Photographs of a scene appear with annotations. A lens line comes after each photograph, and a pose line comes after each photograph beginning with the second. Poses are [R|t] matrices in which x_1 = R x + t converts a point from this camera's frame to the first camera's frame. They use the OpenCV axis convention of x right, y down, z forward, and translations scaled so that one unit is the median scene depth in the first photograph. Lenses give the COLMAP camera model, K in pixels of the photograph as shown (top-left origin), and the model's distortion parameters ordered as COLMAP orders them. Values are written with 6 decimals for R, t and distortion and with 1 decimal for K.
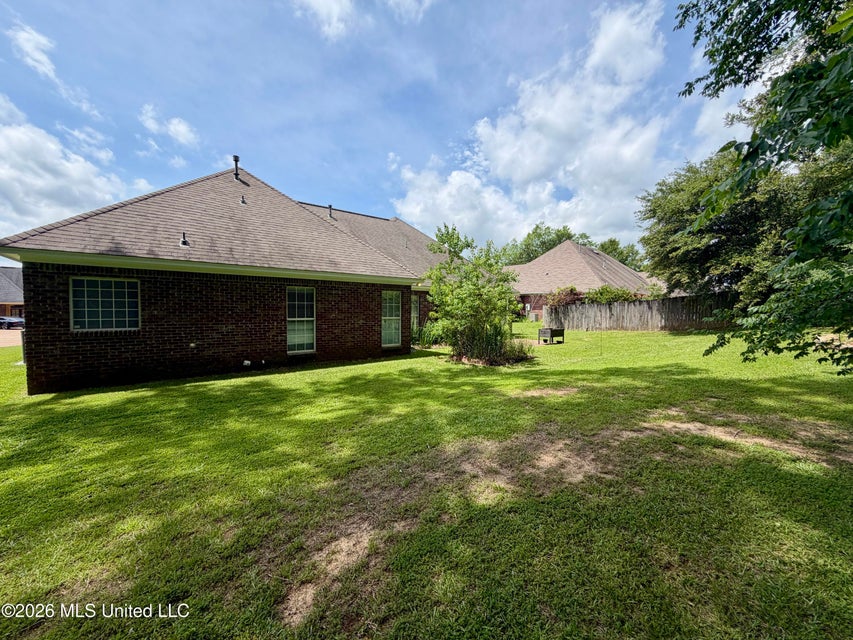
lens RADIAL K [[350.6, 0, 425.1], [0, 350.6, 321.7], [0, 0, 1]] dist [-0.000685, 0.000145]
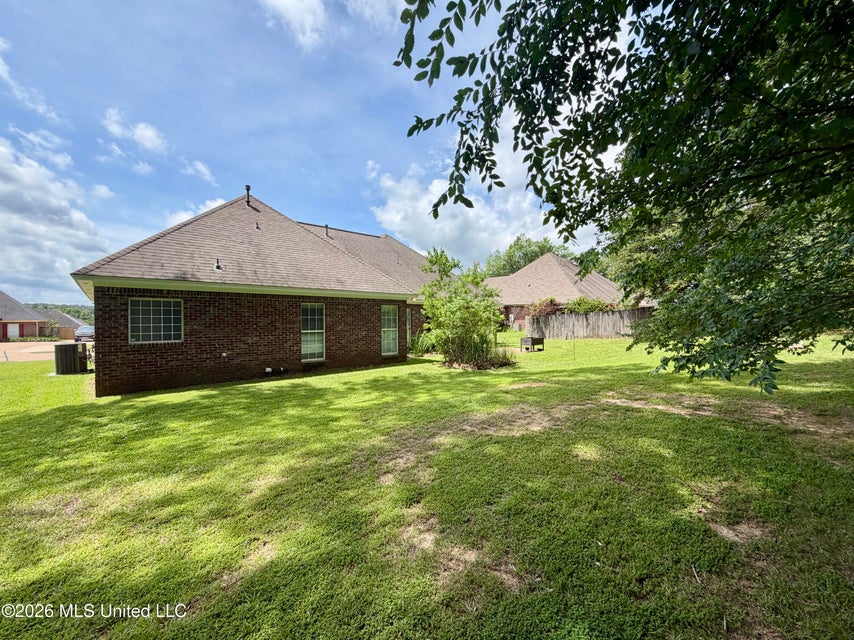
lens RADIAL K [[351.0, 0, 425.6], [0, 351.0, 321.7], [0, 0, 1]] dist [-0.000685, 0.000145]
pose [[0.999008, -0.010968, 0.043159, -0.029702], [0.012311, 0.999444, -0.030988, 0.001279], [-0.042795, 0.031489, 0.998588, -0.127088]]
